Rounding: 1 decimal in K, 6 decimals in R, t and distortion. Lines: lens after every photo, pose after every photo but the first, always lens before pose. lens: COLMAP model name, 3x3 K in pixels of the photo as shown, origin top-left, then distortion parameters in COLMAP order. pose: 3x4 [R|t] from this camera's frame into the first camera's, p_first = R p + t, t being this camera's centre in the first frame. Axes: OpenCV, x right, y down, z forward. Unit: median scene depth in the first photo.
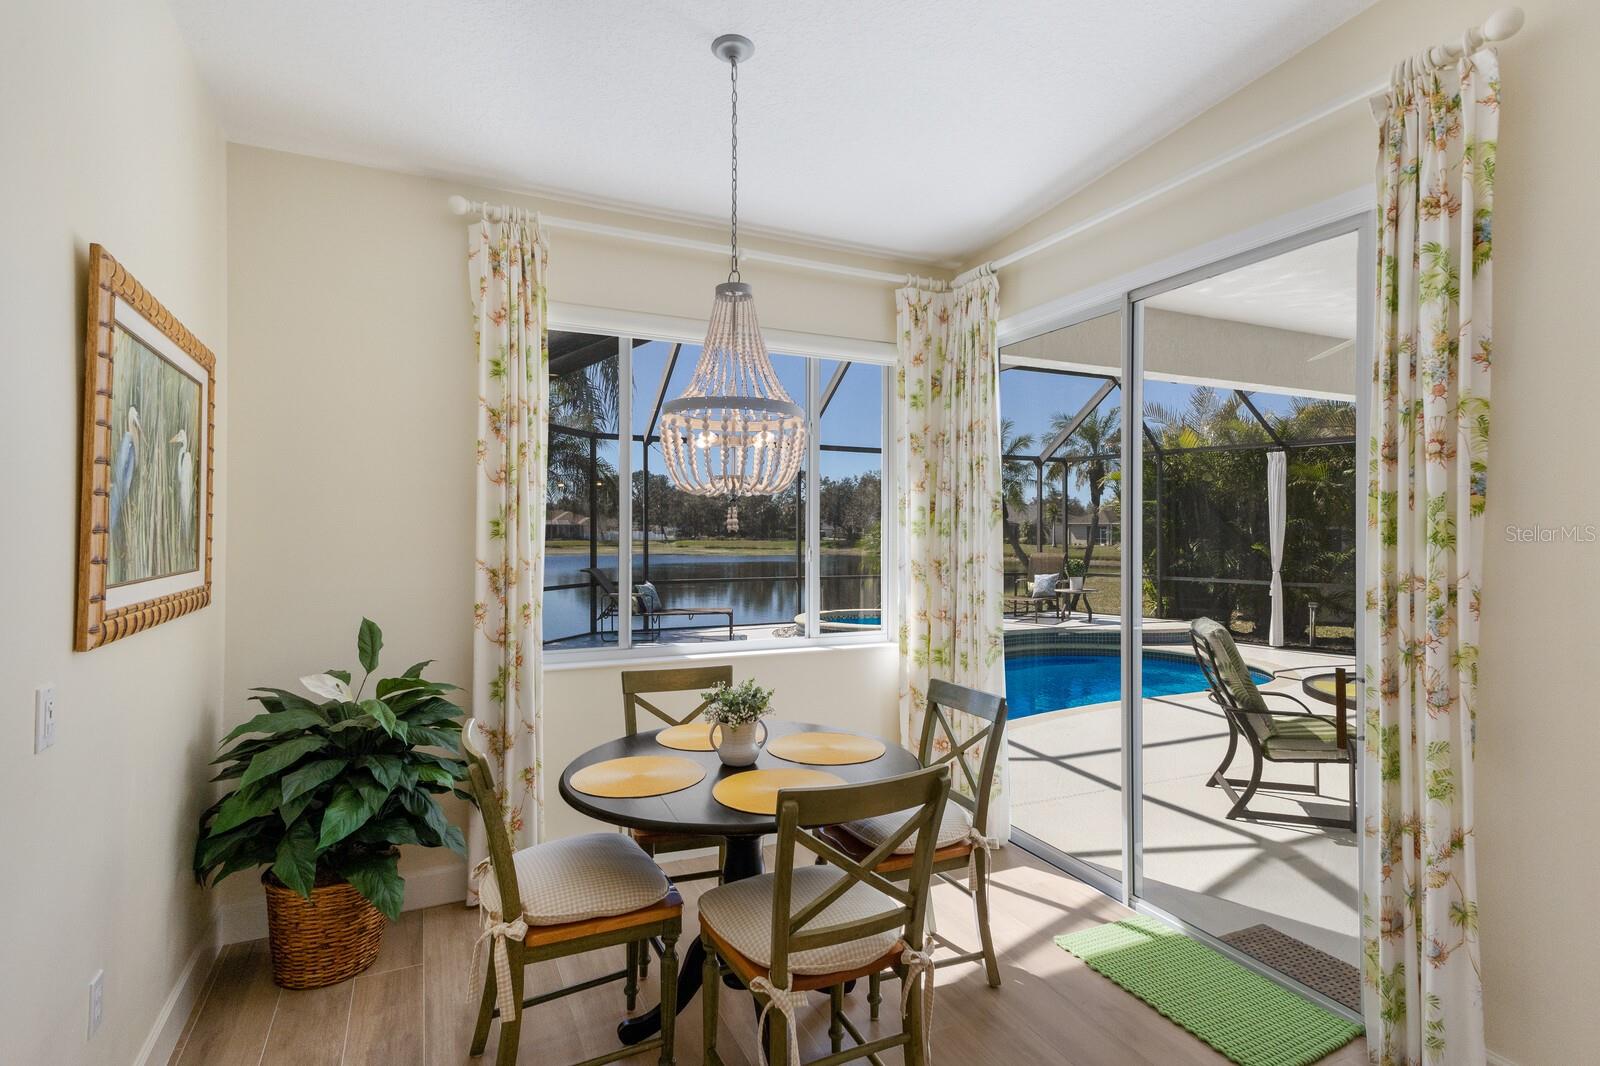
lens RADIAL K [[800.1, 0, 810.0], [0, 800.1, 526.8], [0, 0, 1]] dist [0.030947, -0.001039]
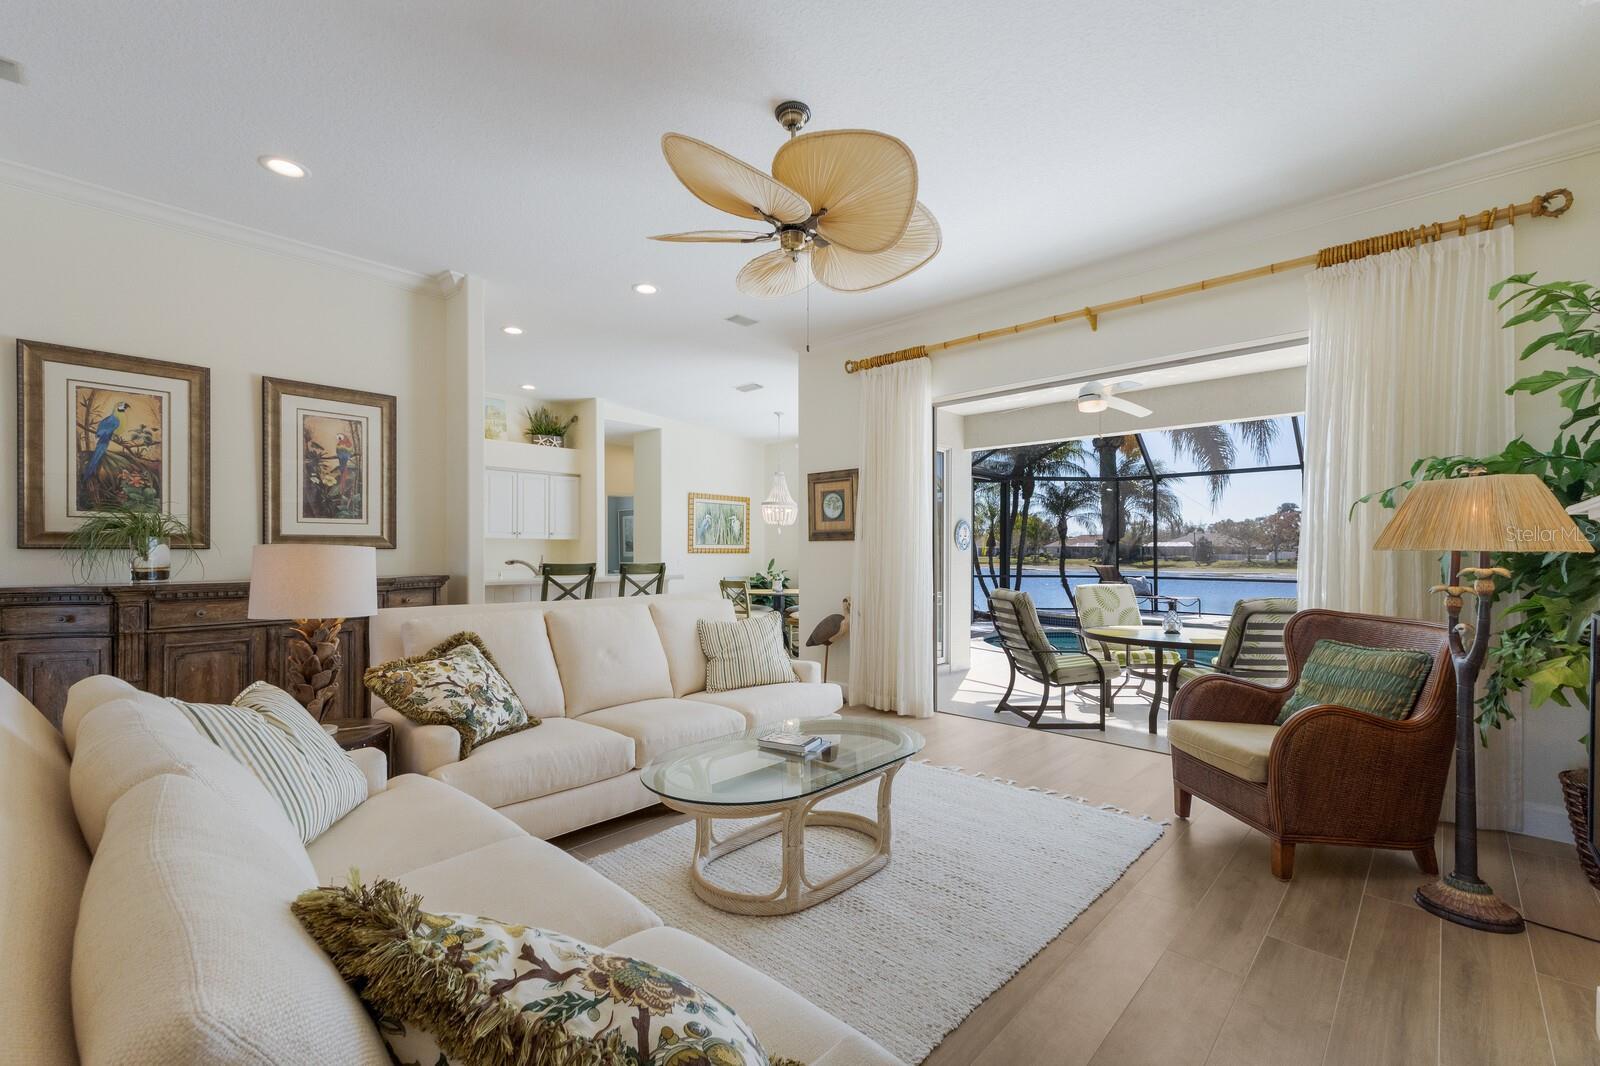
lens RADIAL K [[697.0, 0, 784.5], [0, 697.0, 550.3], [0, 0, 1]] dist [0.019458, -0.003477]
pose [[0.349661, -0.005061, -0.936863, 2.423952], [0.003900, 0.999985, -0.003946, 0.077814], [0.936868, -0.002274, 0.349675, -0.139675]]
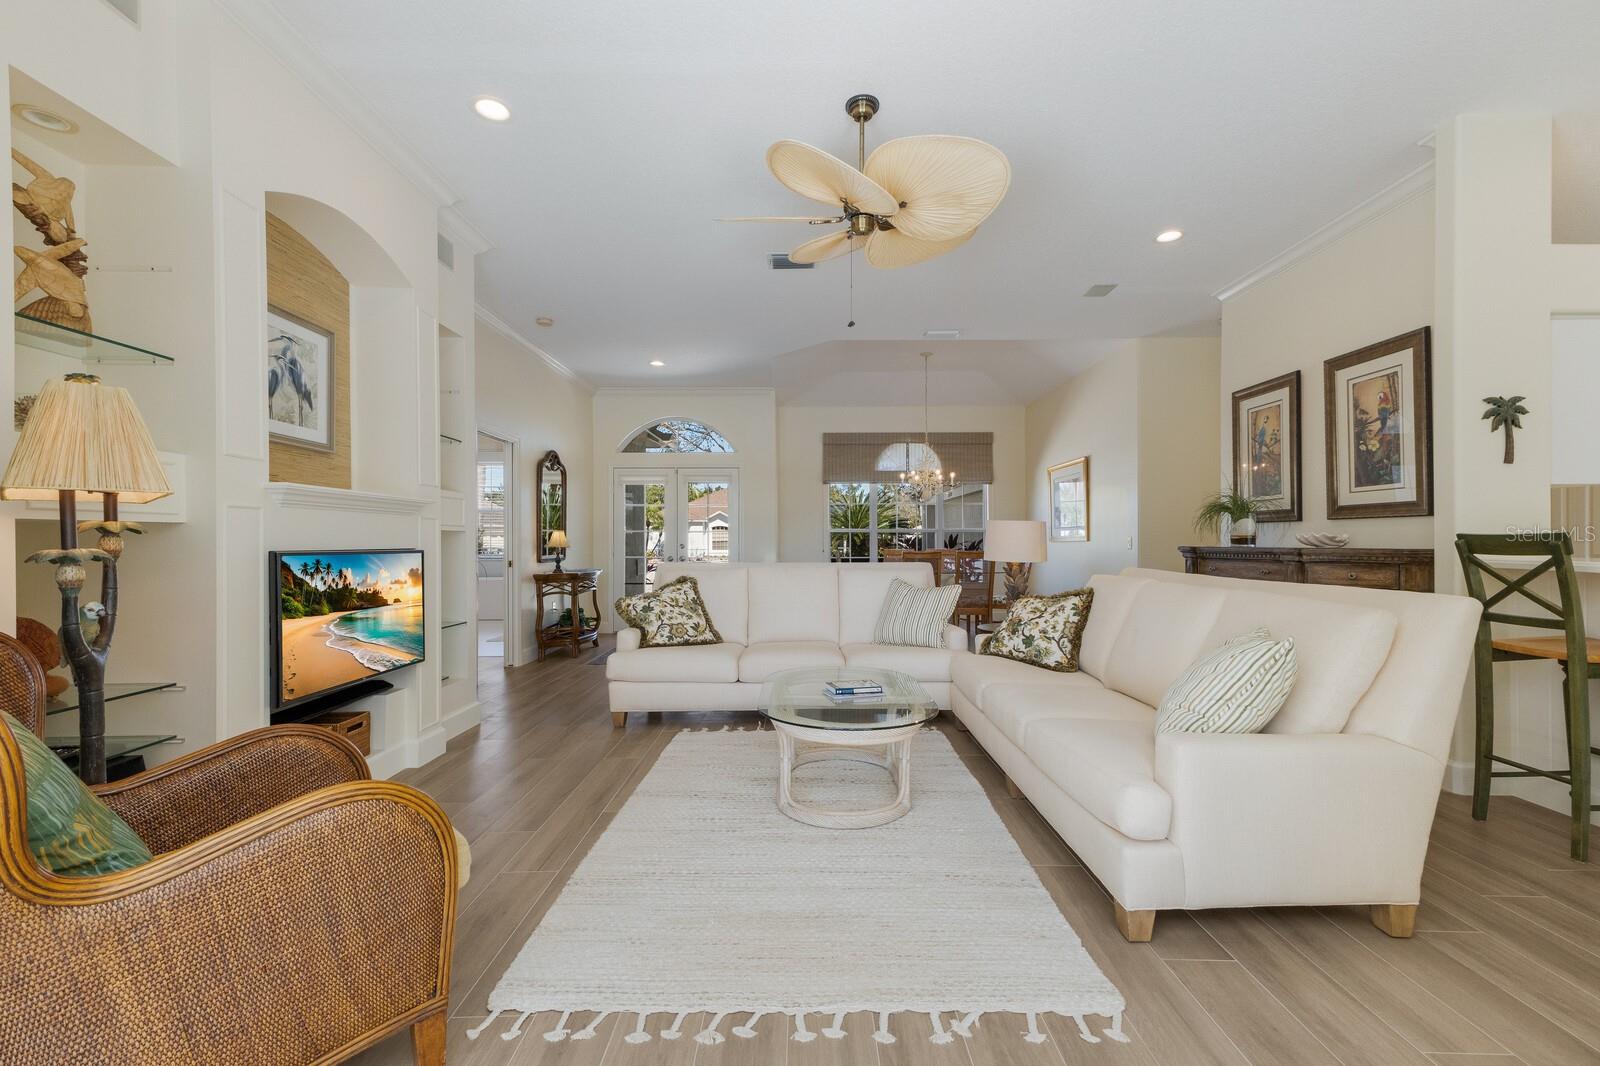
lens RADIAL K [[697.0, 0, 806.3], [0, 697.0, 539.4], [0, 0, 1]] dist [0.019458, -0.003477]
pose [[-0.898953, -0.002598, 0.438038, 1.208769], [-0.003933, 0.999990, -0.002139, 0.111405], [-0.438028, -0.003646, -0.898954, 1.111014]]
